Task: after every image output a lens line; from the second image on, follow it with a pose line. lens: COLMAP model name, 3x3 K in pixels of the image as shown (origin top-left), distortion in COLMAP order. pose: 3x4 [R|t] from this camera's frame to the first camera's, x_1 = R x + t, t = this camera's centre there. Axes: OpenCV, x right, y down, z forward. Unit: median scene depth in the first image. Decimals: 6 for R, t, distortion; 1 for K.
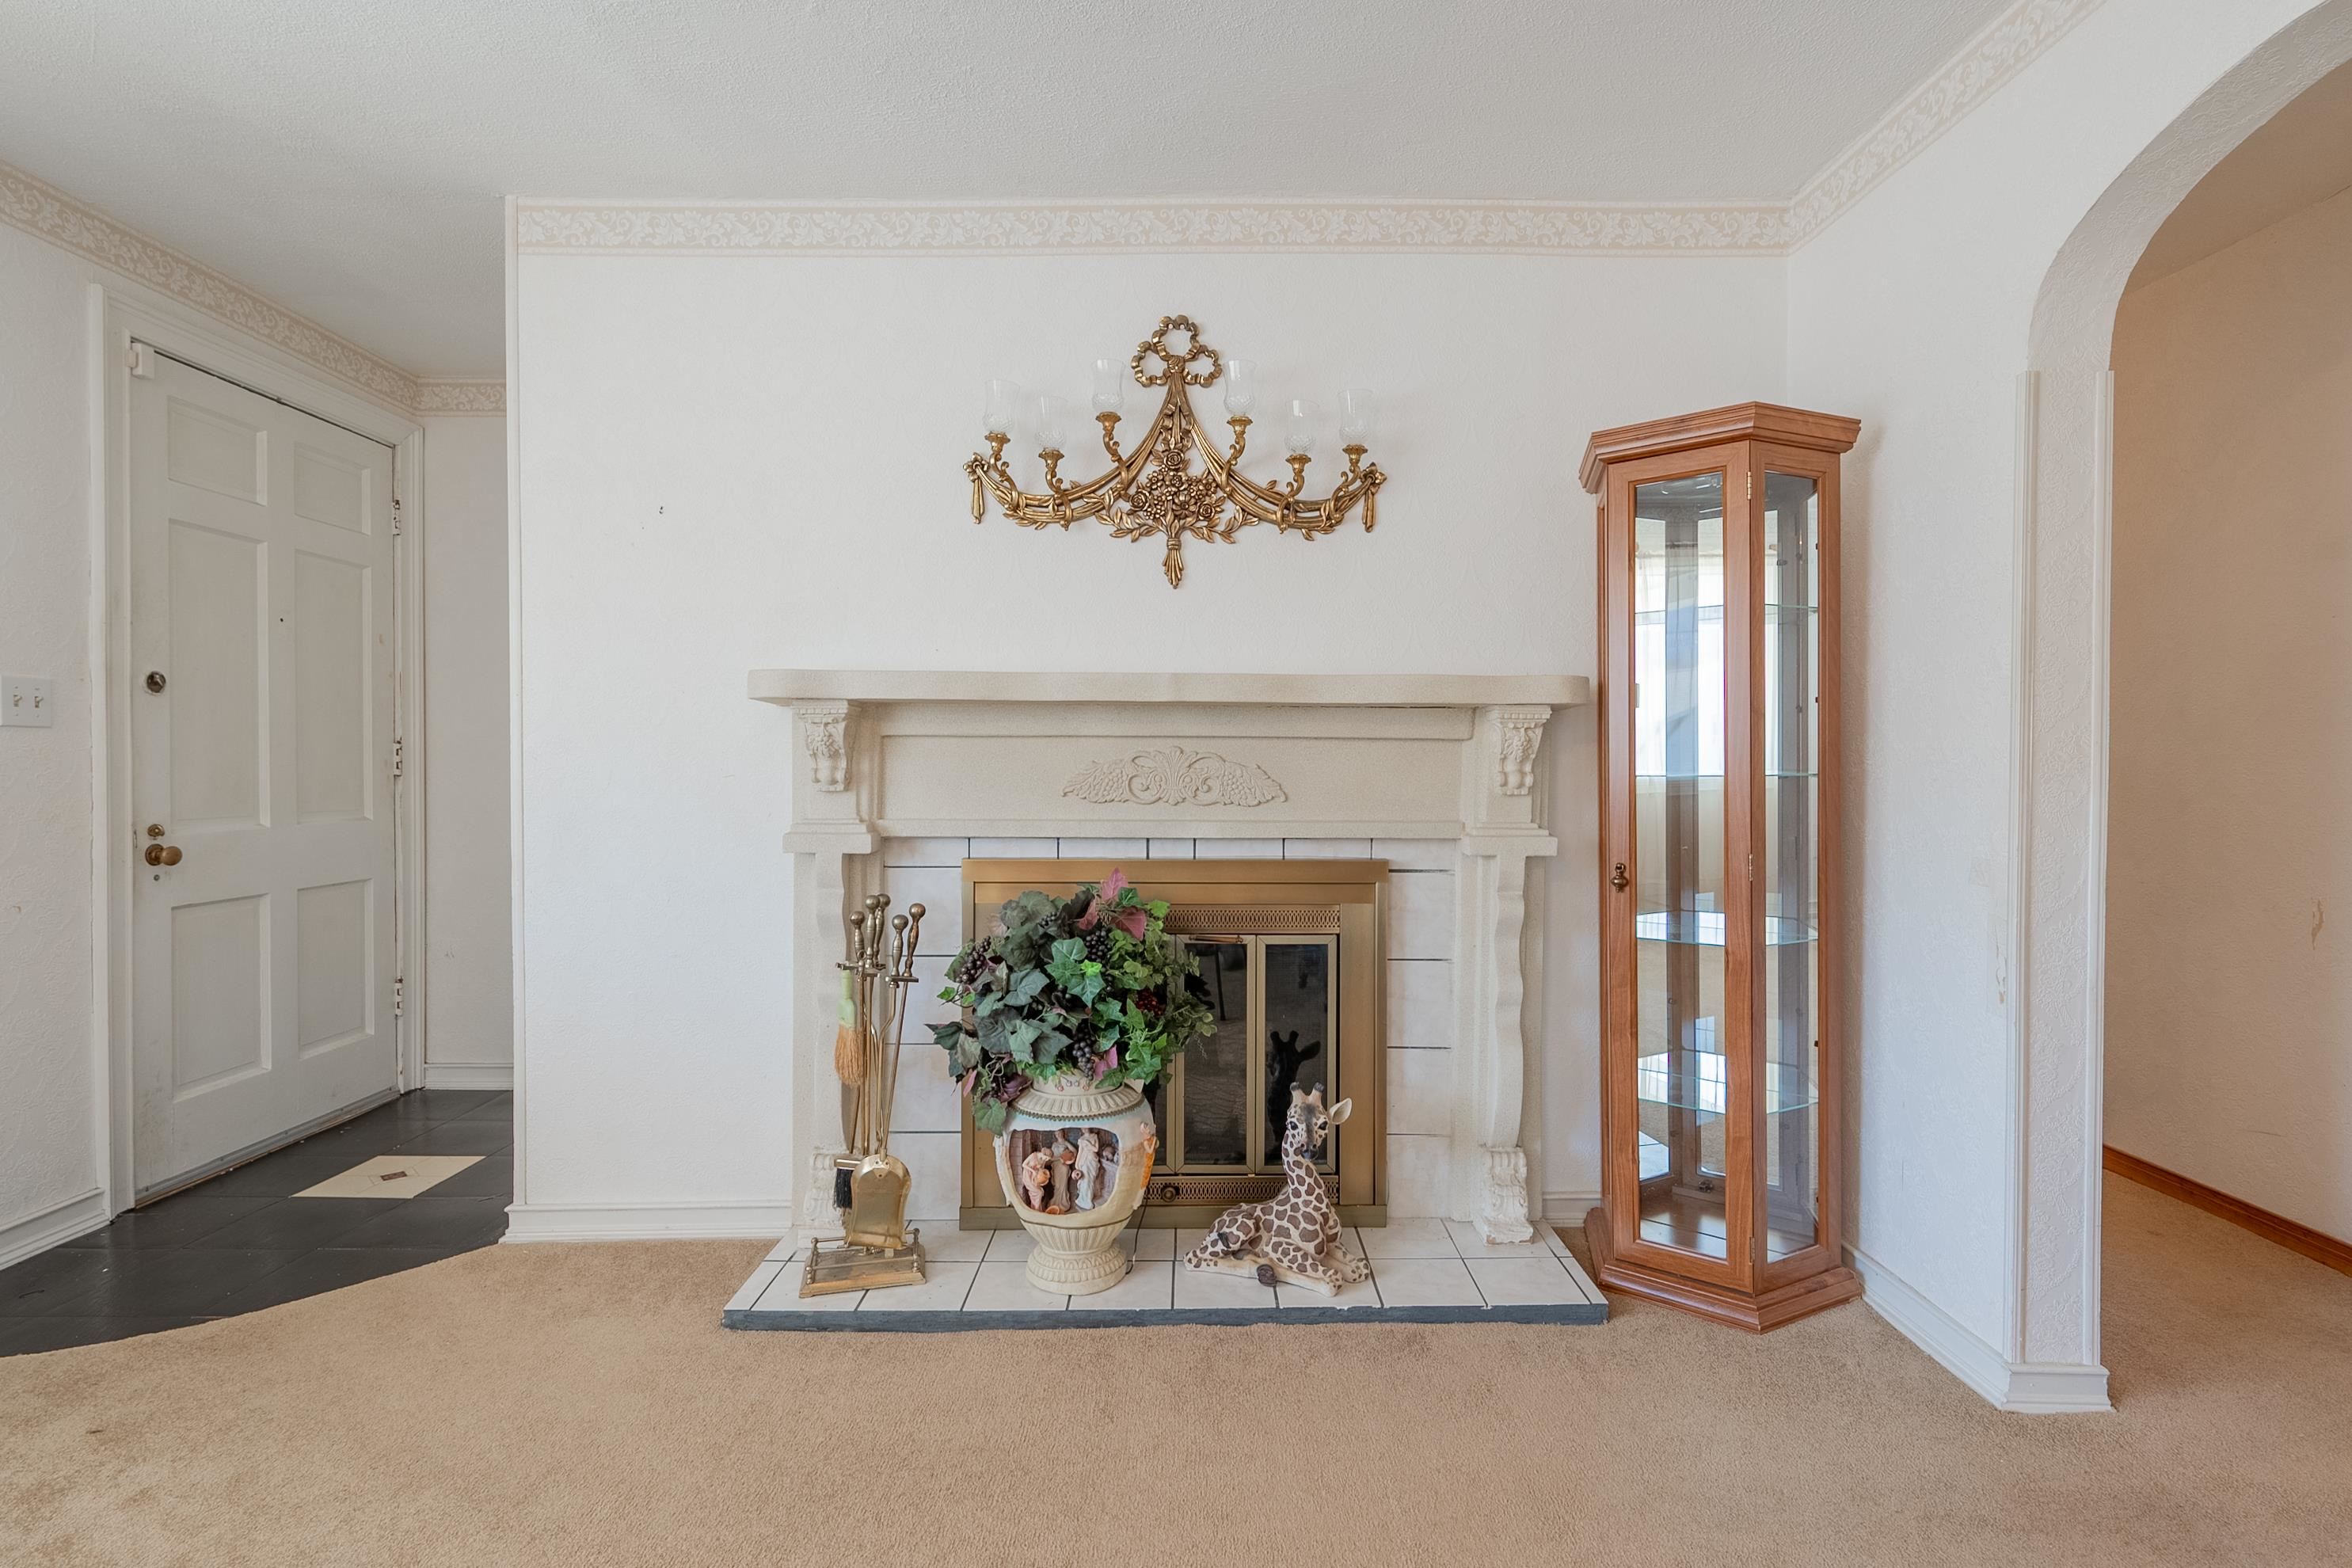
lens RADIAL K [[1077.3, 0, 1181.5], [0, 1077.3, 777.0], [0, 0, 1]] dist [0.001923, -0.000204]
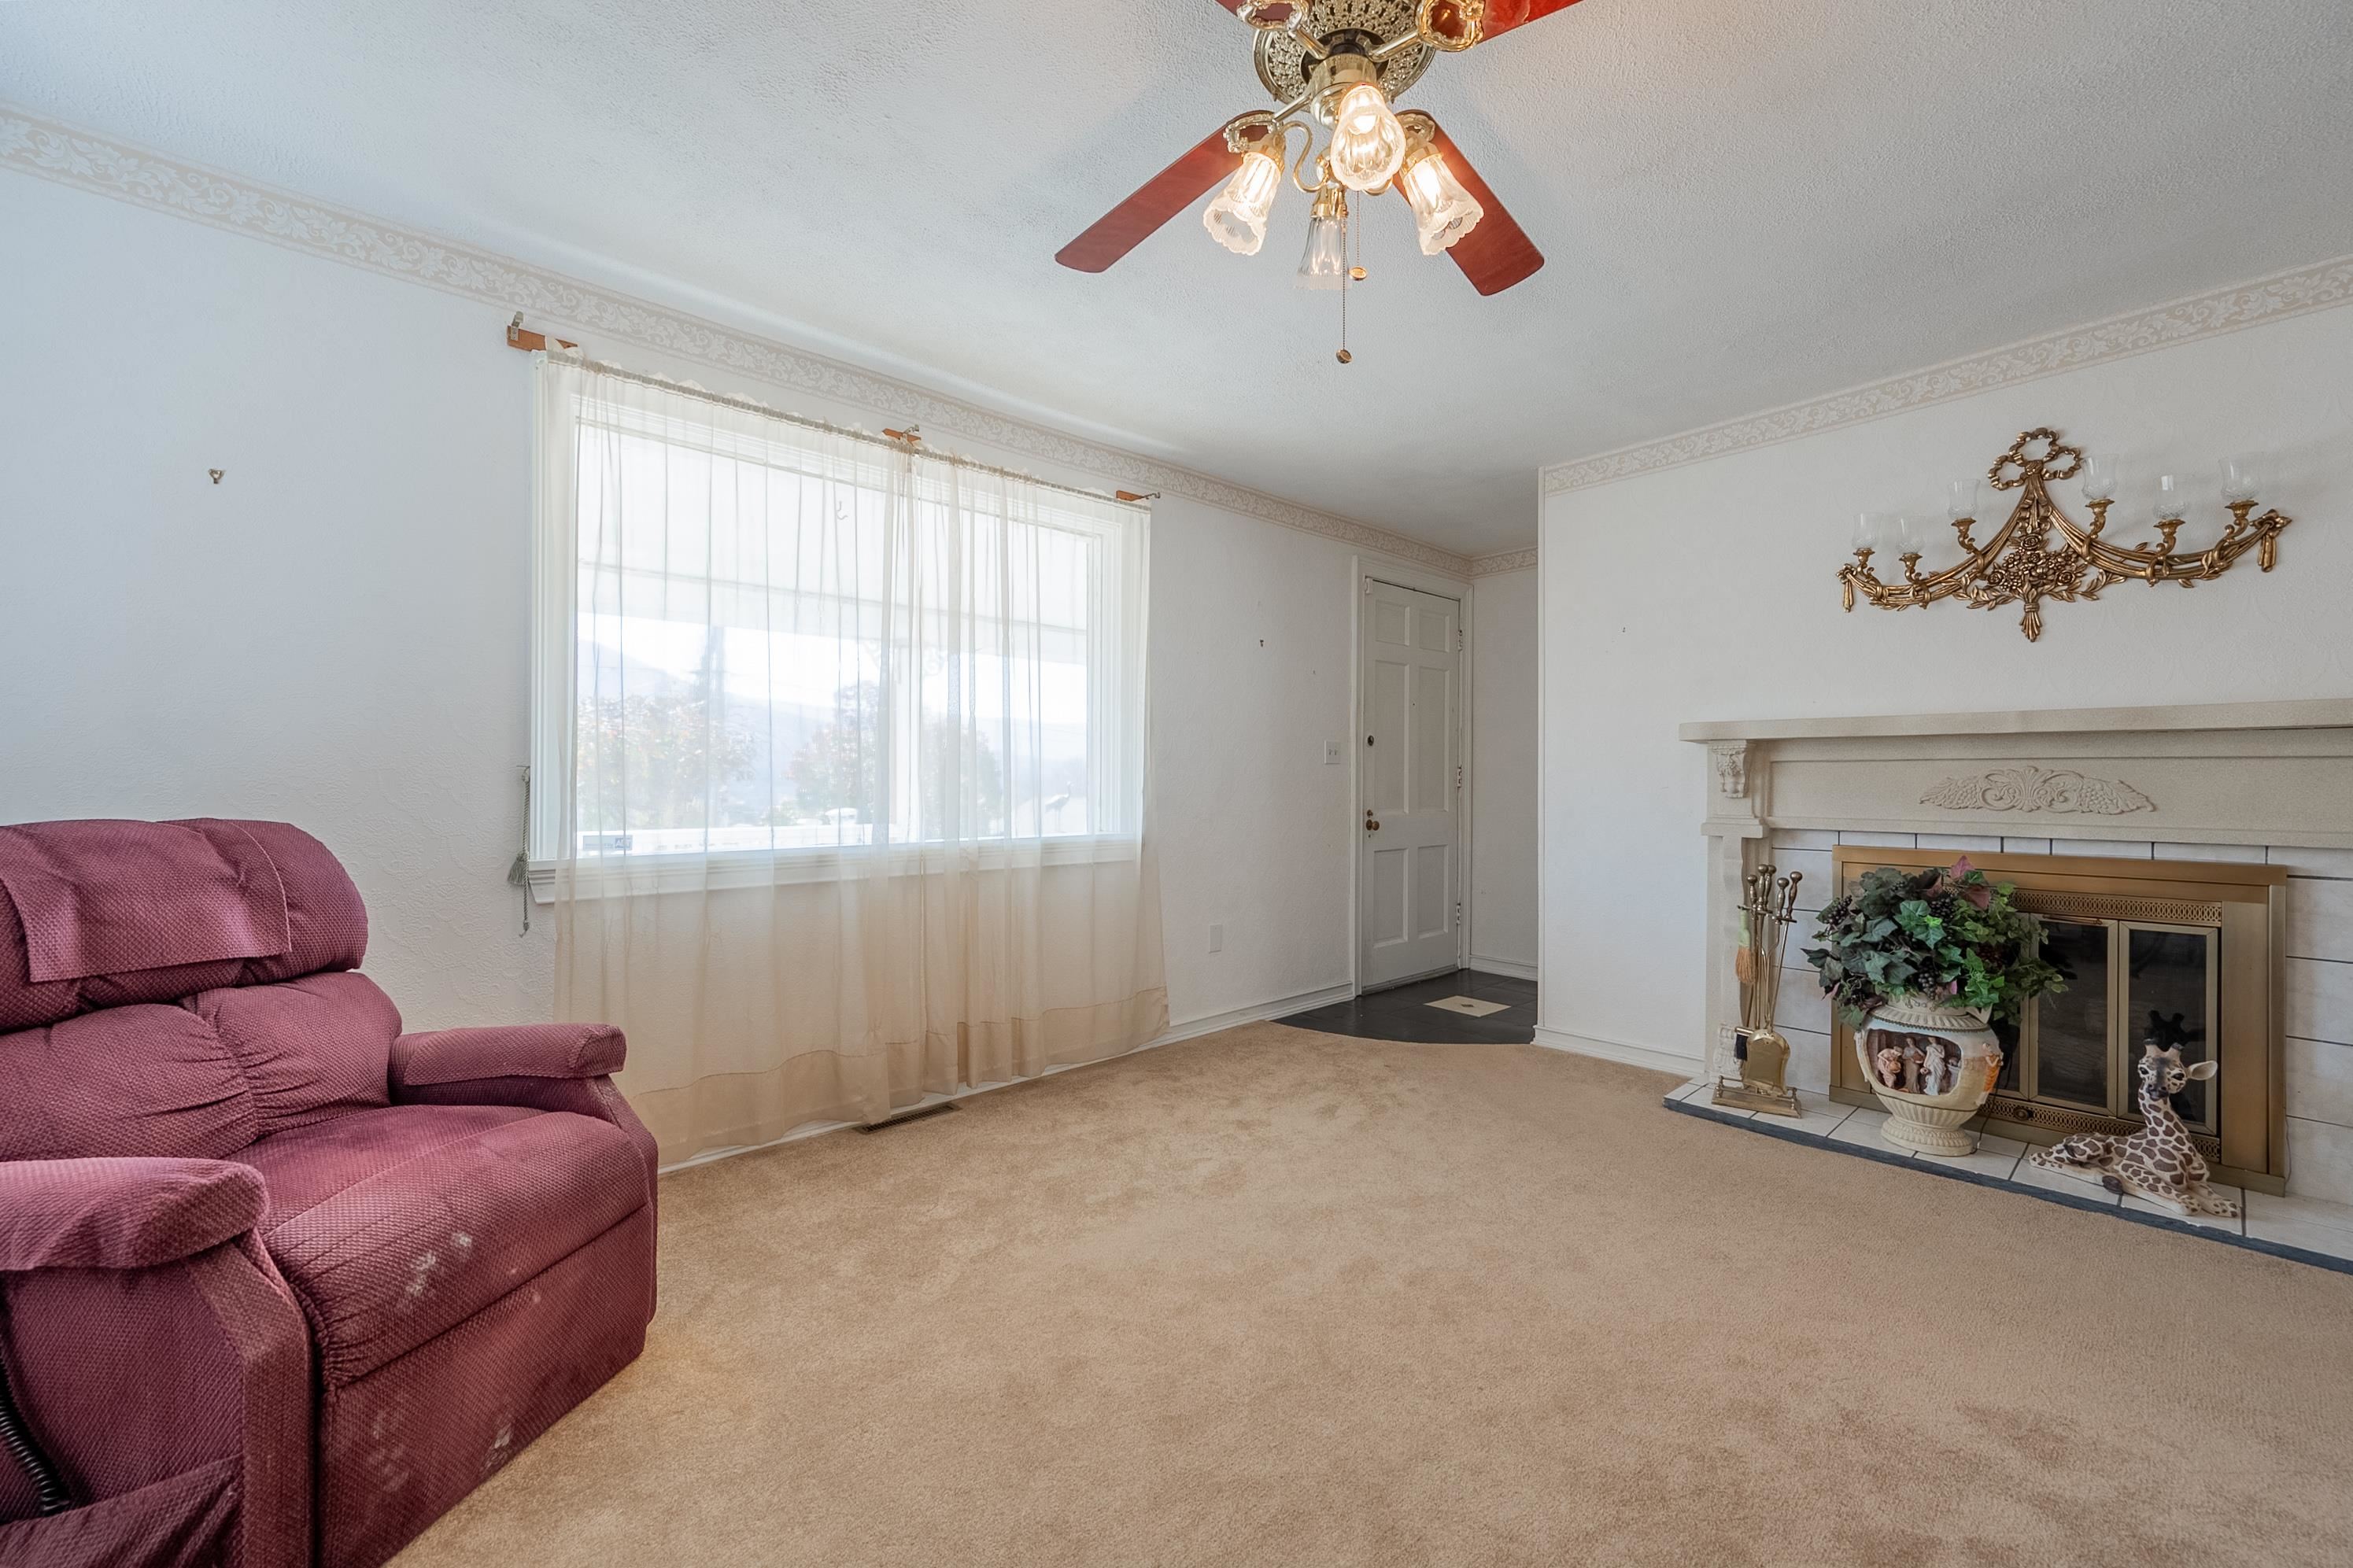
lens RADIAL K [[942.1, 0, 1186.5], [0, 942.1, 787.0], [0, 0, 1]] dist [-0.000170, 0.000511]
pose [[0.673724, 0.004342, -0.738970, 0.146306], [-0.007278, 0.999973, -0.000761, 0.004594], [0.738947, 0.005891, 0.673738, -0.496104]]
